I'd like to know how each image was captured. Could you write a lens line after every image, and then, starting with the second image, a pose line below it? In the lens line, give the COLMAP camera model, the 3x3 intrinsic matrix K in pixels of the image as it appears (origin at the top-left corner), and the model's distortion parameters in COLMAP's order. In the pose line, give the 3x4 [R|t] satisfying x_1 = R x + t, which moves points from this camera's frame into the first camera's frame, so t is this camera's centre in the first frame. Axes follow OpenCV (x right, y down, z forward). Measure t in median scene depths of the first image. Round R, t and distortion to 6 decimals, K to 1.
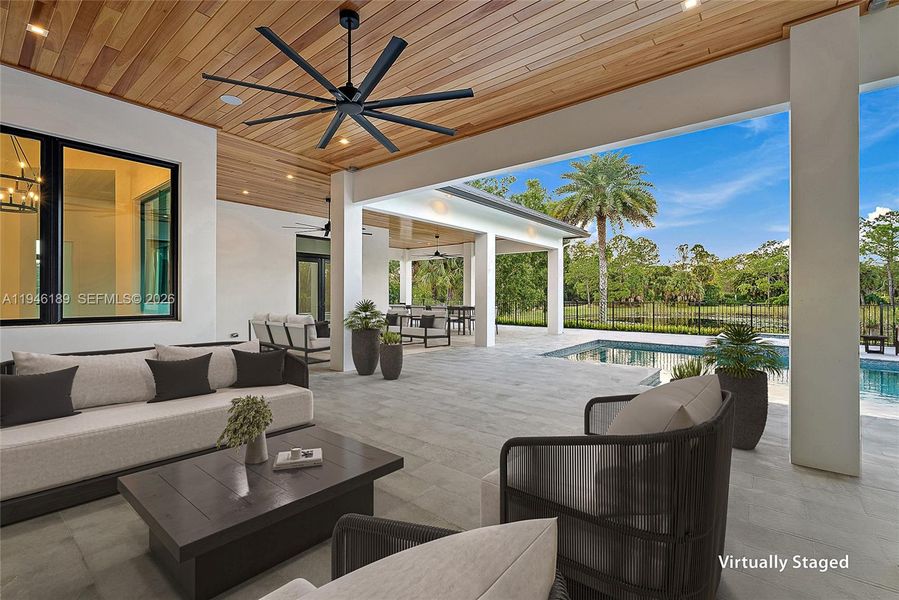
lens RADIAL K [[408.3, 0, 446.0], [0, 408.3, 294.6], [0, 0, 1]] dist [0.004070, 0.001078]
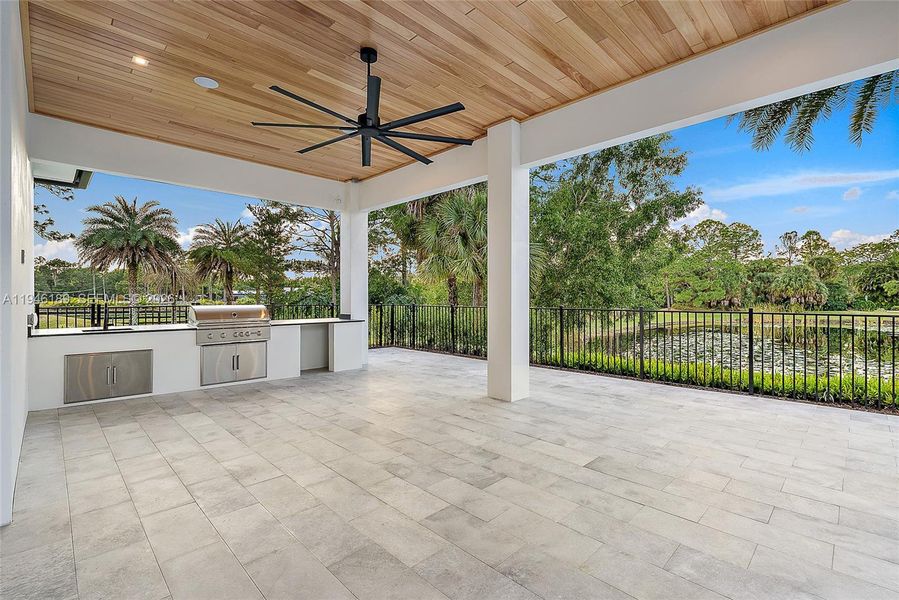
lens RADIAL K [[408.3, 0, 447.9], [0, 408.3, 298.2], [0, 0, 1]] dist [0.004070, 0.001078]
pose [[0.994508, -0.003067, -0.104616, 0.010993], [0.003373, 0.999991, 0.002745, 0.000710], [0.104607, -0.003083, 0.994509, 0.172054]]
